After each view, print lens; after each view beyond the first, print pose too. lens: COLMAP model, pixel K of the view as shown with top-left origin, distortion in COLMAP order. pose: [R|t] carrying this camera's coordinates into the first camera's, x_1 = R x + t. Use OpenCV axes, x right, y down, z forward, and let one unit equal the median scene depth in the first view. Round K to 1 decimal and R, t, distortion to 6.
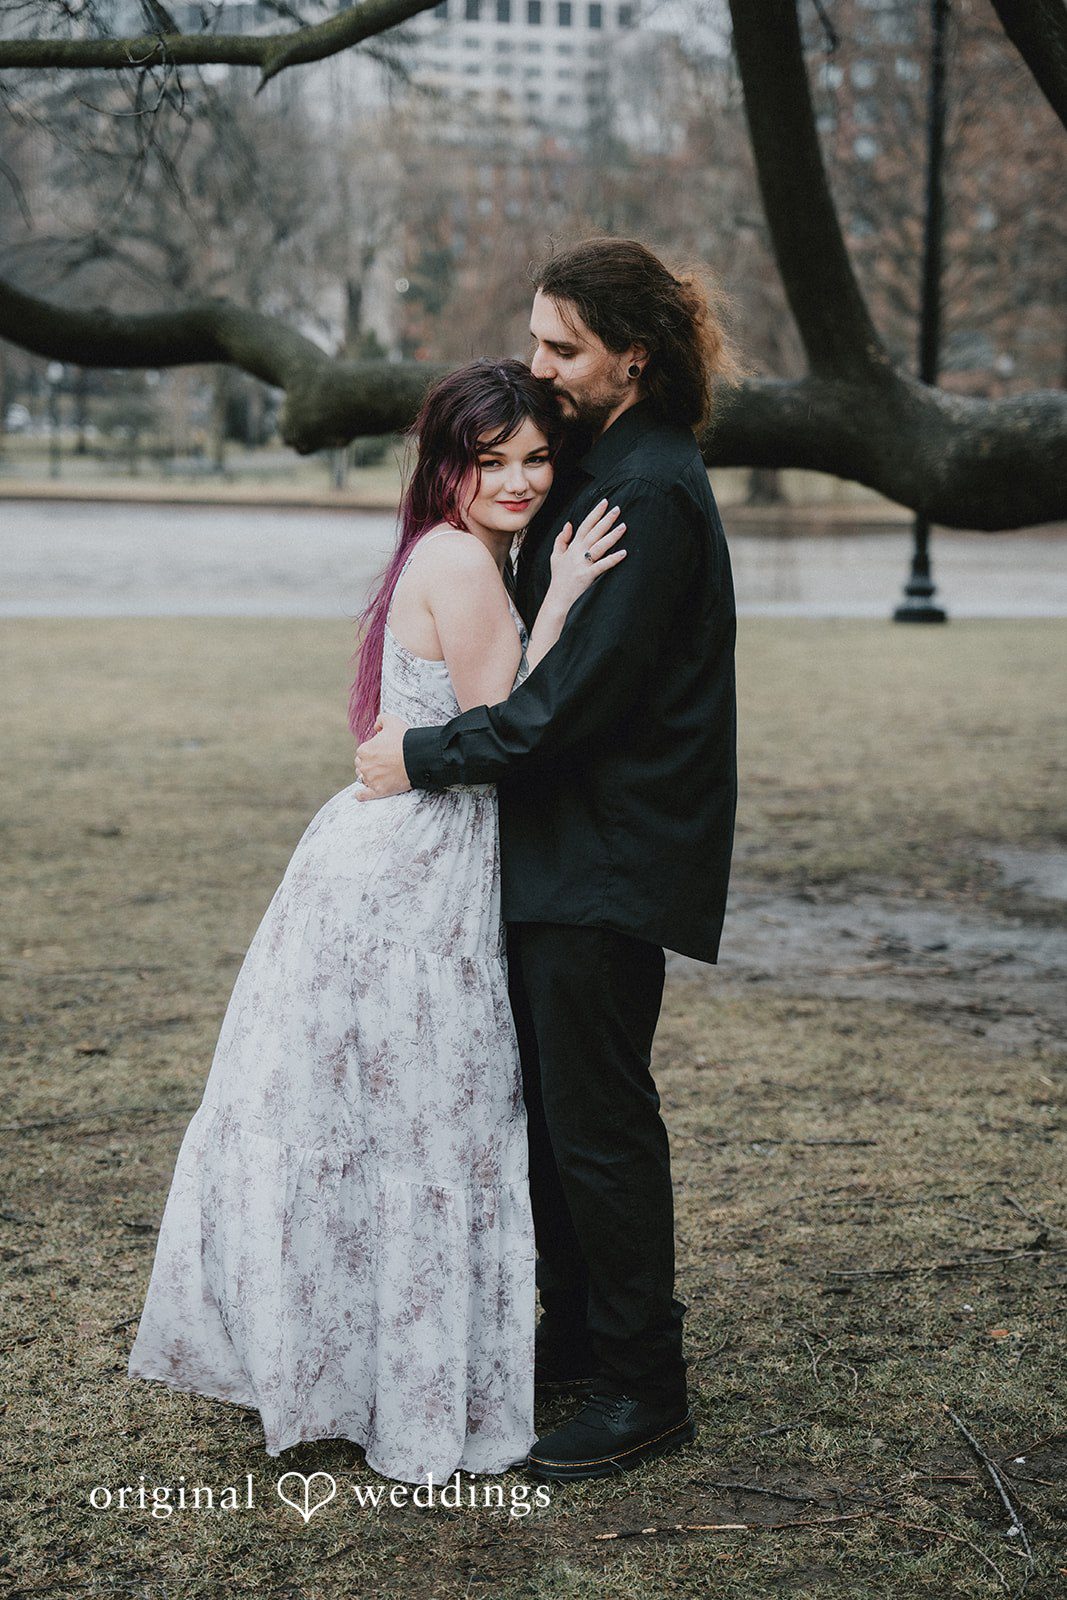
lens RADIAL K [[3343.2, 0, 570.8], [0, 3343.2, 765.9], [0, 0, 1]] dist [0.287166, 0.060497]
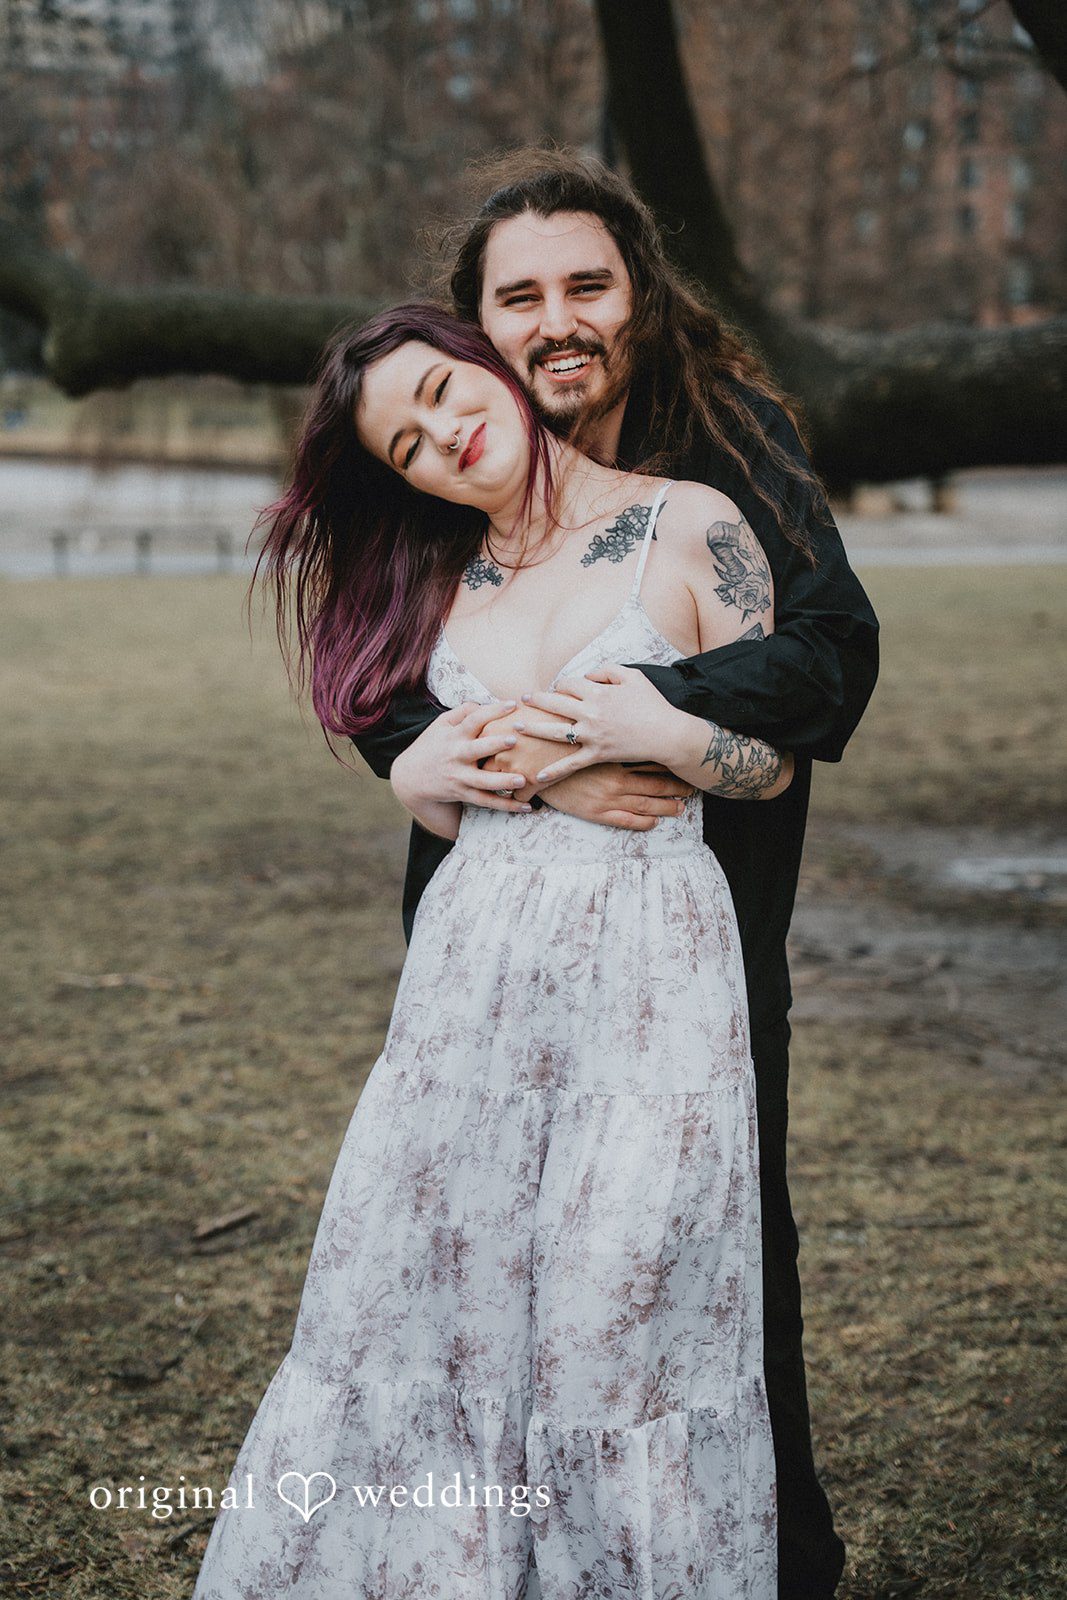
lens RADIAL K [[3343.2, 0, 570.8], [0, 3343.2, 765.9], [0, 0, 1]] dist [0.287166, 0.060497]
pose [[0.991437, -0.017785, 0.129369, -0.098114], [0.015624, 0.999721, 0.017705, -0.014687], [-0.129648, -0.015532, 0.991438, 0.159251]]
